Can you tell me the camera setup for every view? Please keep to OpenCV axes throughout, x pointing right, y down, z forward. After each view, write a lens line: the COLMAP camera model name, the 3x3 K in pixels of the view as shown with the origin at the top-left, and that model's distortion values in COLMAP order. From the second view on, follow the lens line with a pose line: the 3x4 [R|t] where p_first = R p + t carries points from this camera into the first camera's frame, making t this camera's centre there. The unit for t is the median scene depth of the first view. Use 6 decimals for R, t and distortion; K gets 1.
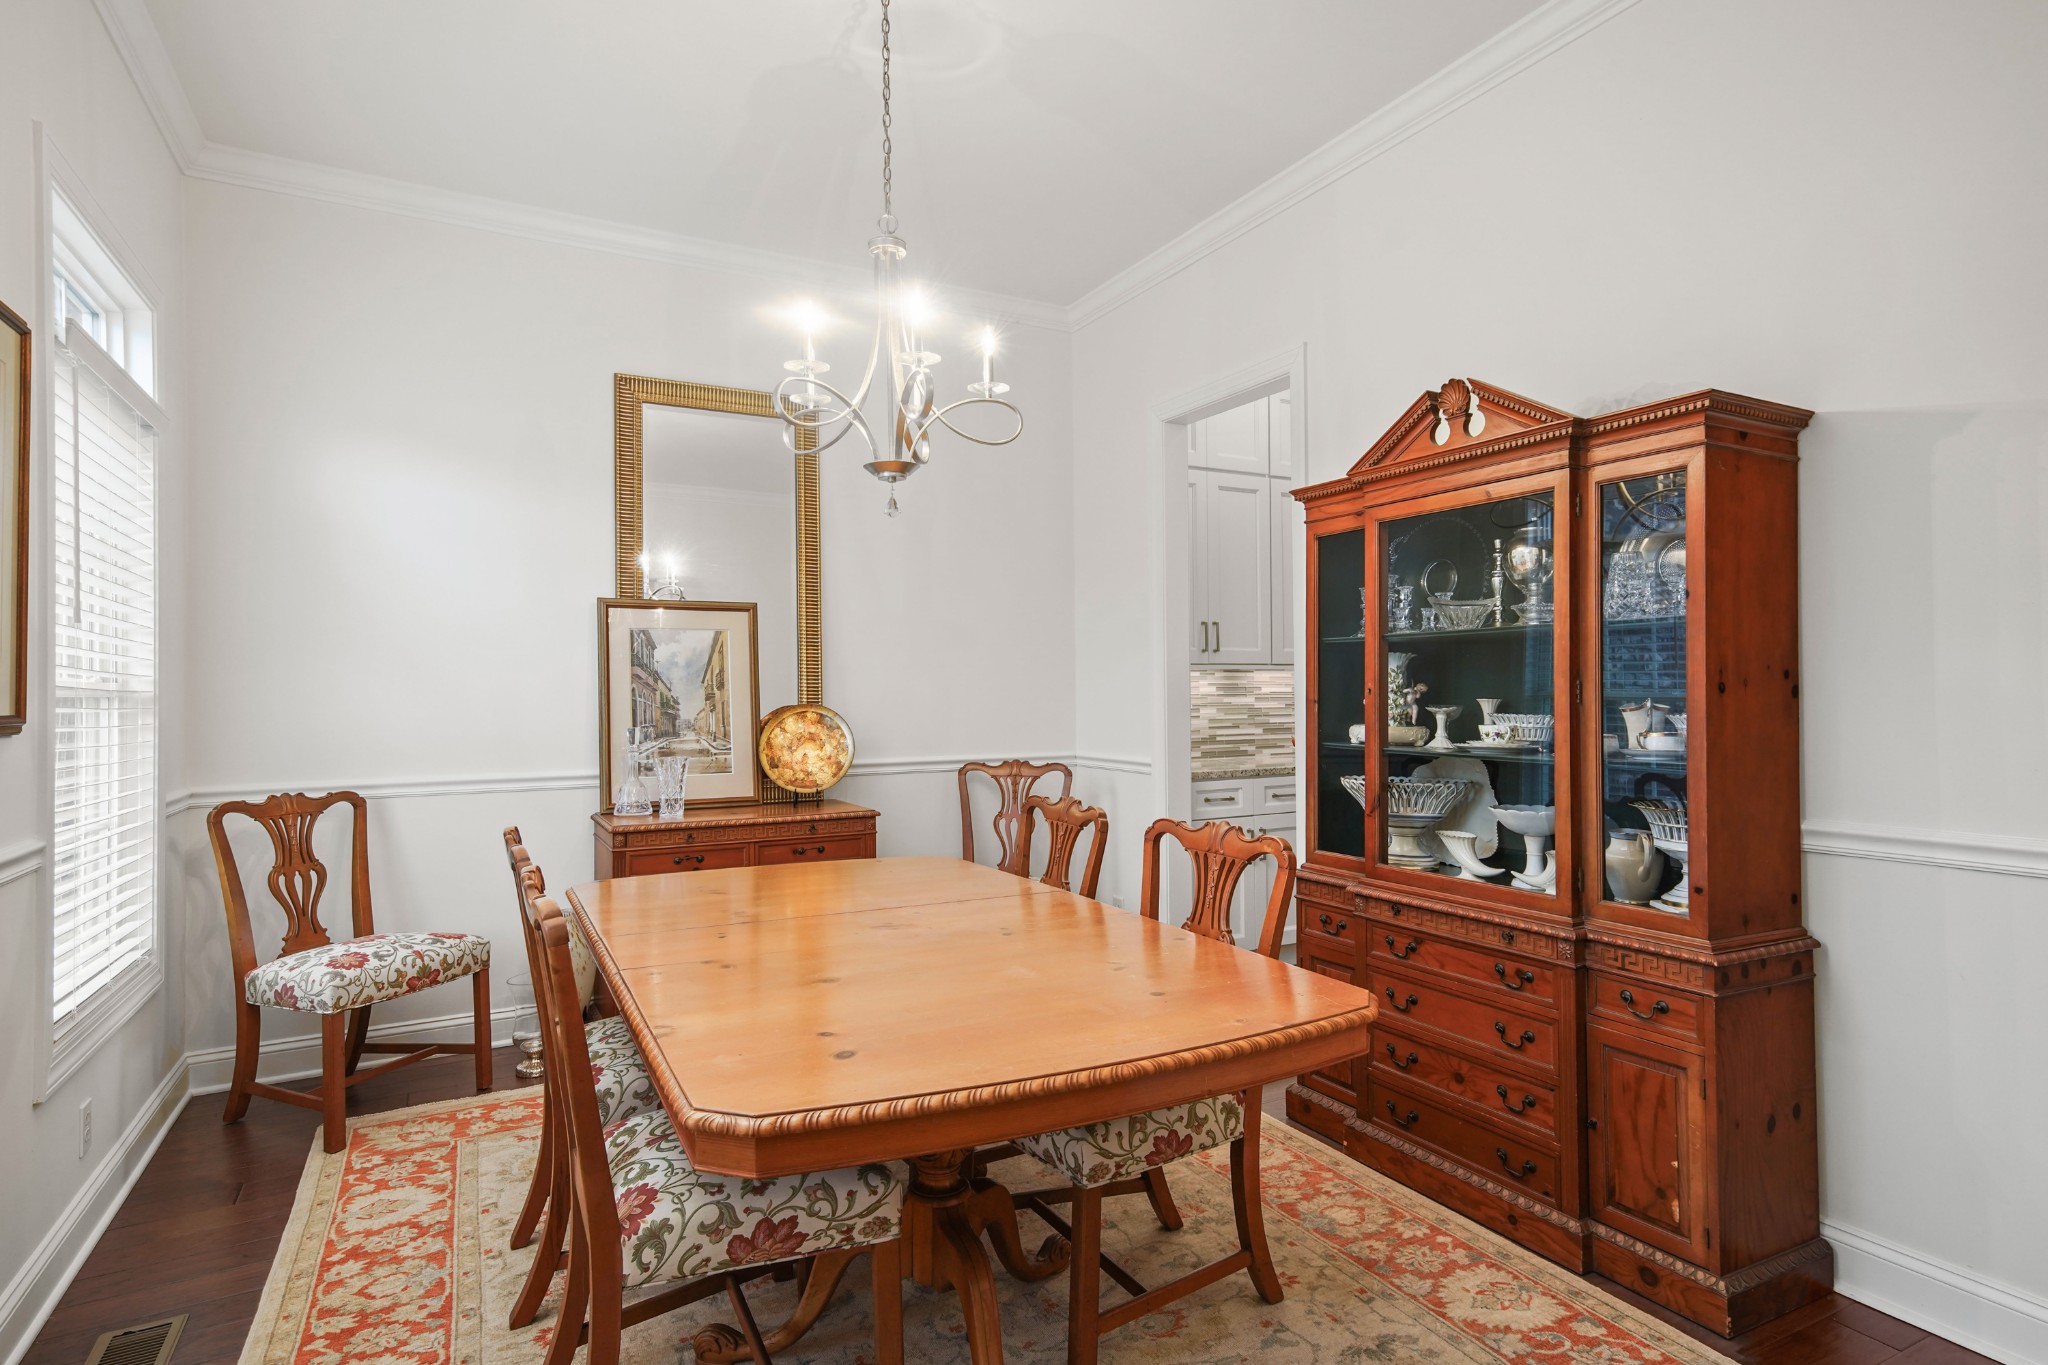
lens RADIAL K [[1039.6, 0, 1023.6], [0, 1039.6, 691.4], [0, 0, 1]] dist [-0.018578, 0.002034]
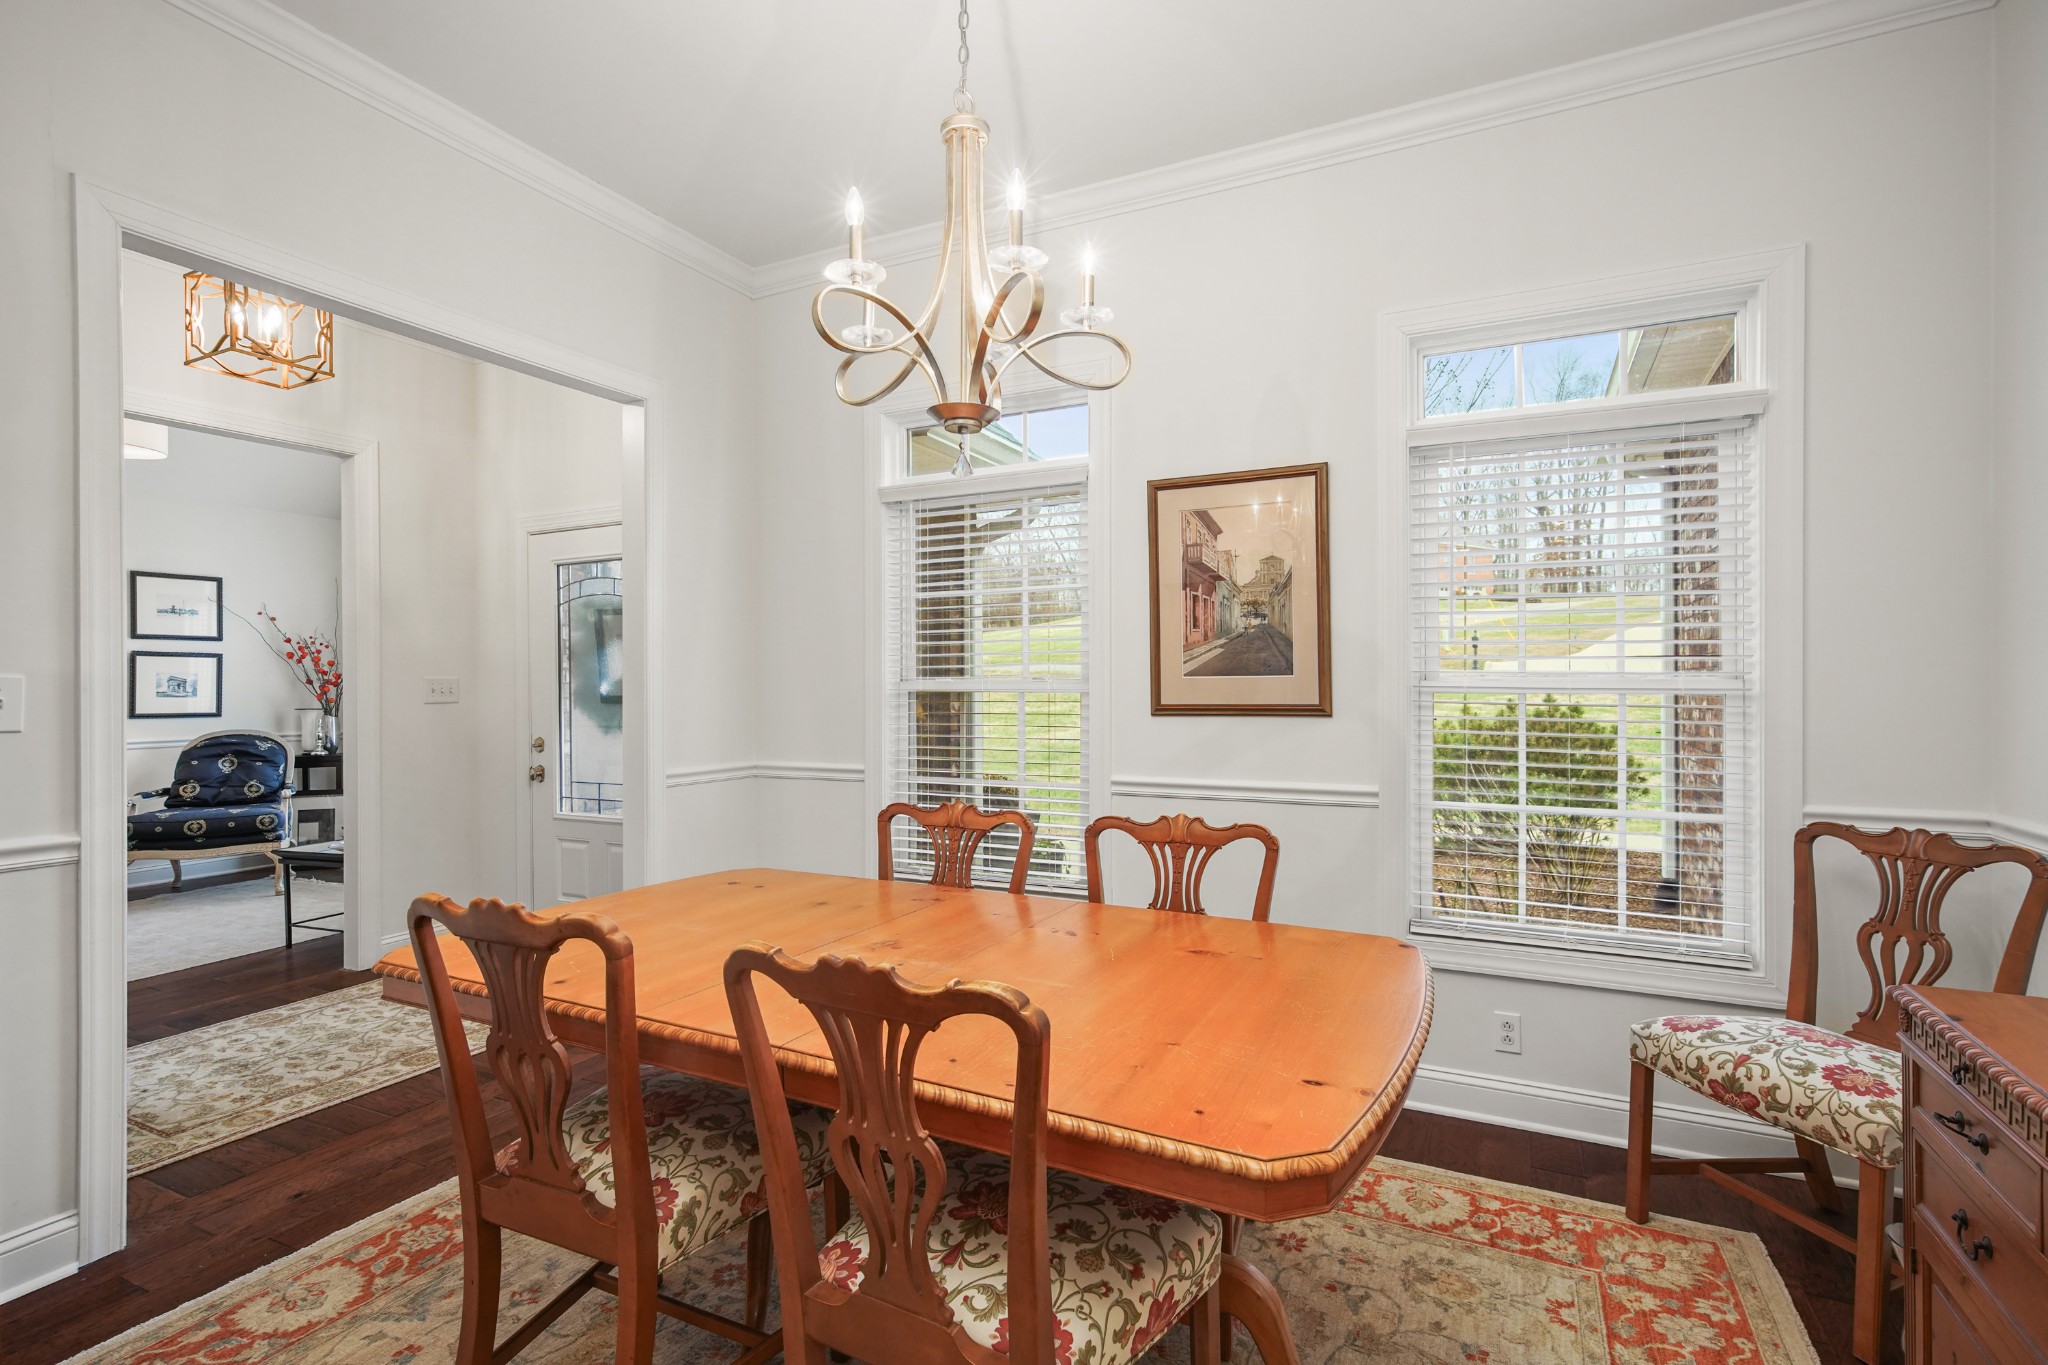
lens RADIAL K [[932.2, 0, 1026.9], [0, 932.2, 687.7], [0, 0, 1]] dist [-0.005792, -0.000687]
pose [[-0.811346, 0.006142, -0.584534, 0.204124], [0.008498, 0.999963, -0.001289, -0.007833], [0.584504, -0.006013, -0.811368, 1.317646]]
